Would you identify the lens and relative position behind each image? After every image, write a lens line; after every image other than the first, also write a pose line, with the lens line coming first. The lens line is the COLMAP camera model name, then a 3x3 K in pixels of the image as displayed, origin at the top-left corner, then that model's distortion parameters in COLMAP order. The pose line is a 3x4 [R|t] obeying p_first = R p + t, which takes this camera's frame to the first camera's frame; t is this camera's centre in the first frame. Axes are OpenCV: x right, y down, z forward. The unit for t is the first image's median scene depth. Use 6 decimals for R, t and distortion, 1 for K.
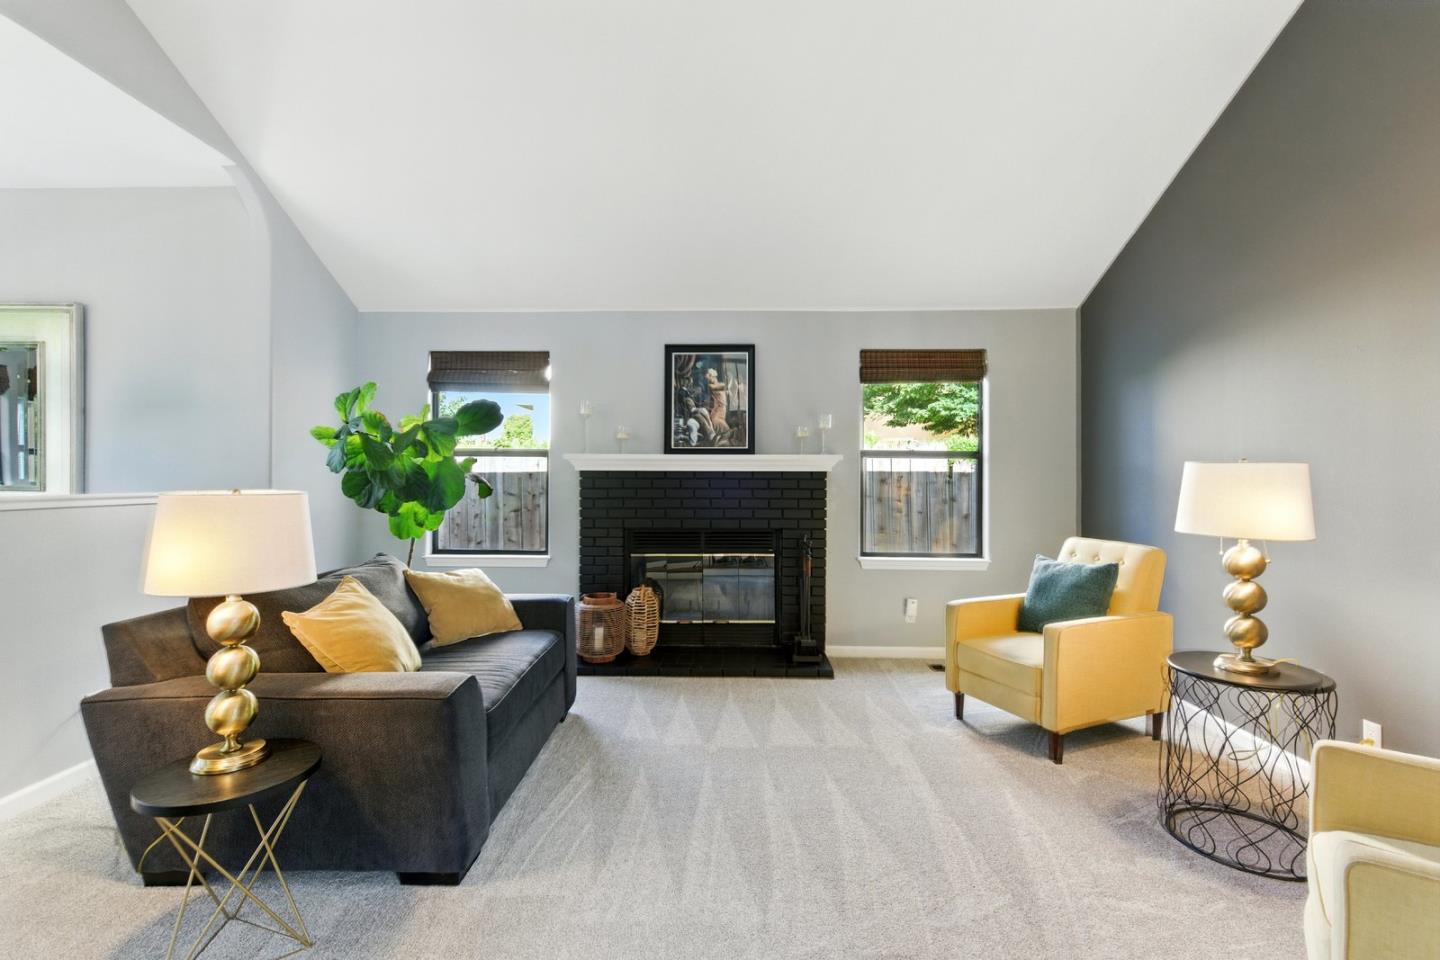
lens RADIAL K [[659.4, 0, 710.8], [0, 659.4, 472.2], [0, 0, 1]] dist [0.000603, -0.001265]
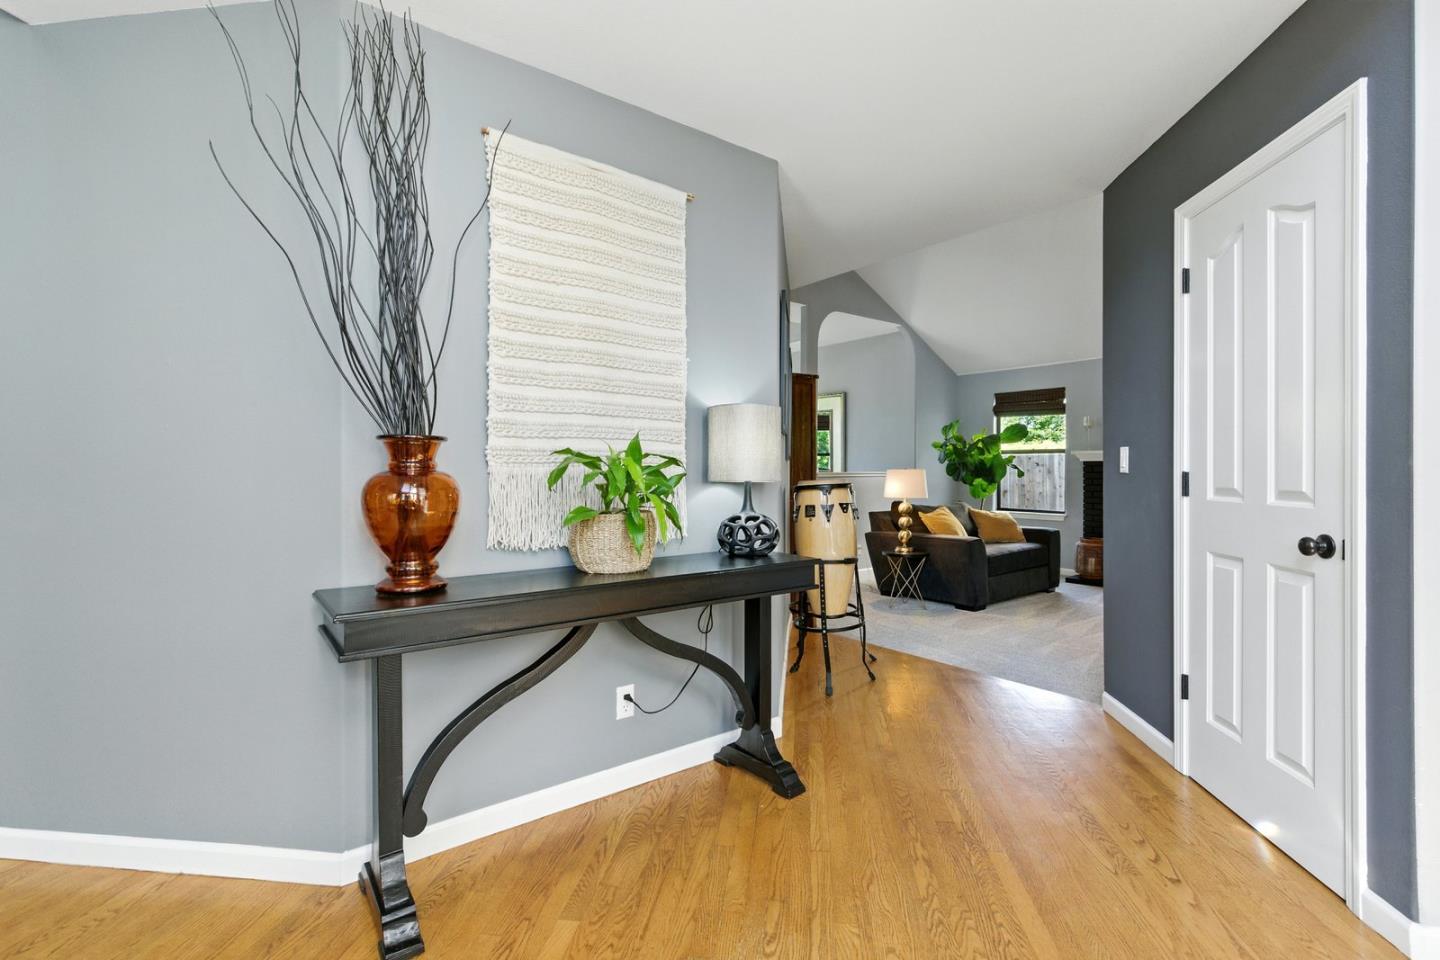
lens RADIAL K [[659.4, 0, 713.7], [0, 659.4, 470.0], [0, 0, 1]] dist [0.000603, -0.001265]
pose [[0.631360, 0.001567, -0.775488, 0.613889], [0.005744, 0.999961, 0.006697, 0.003289], [0.775469, -0.008683, 0.631326, -0.911388]]
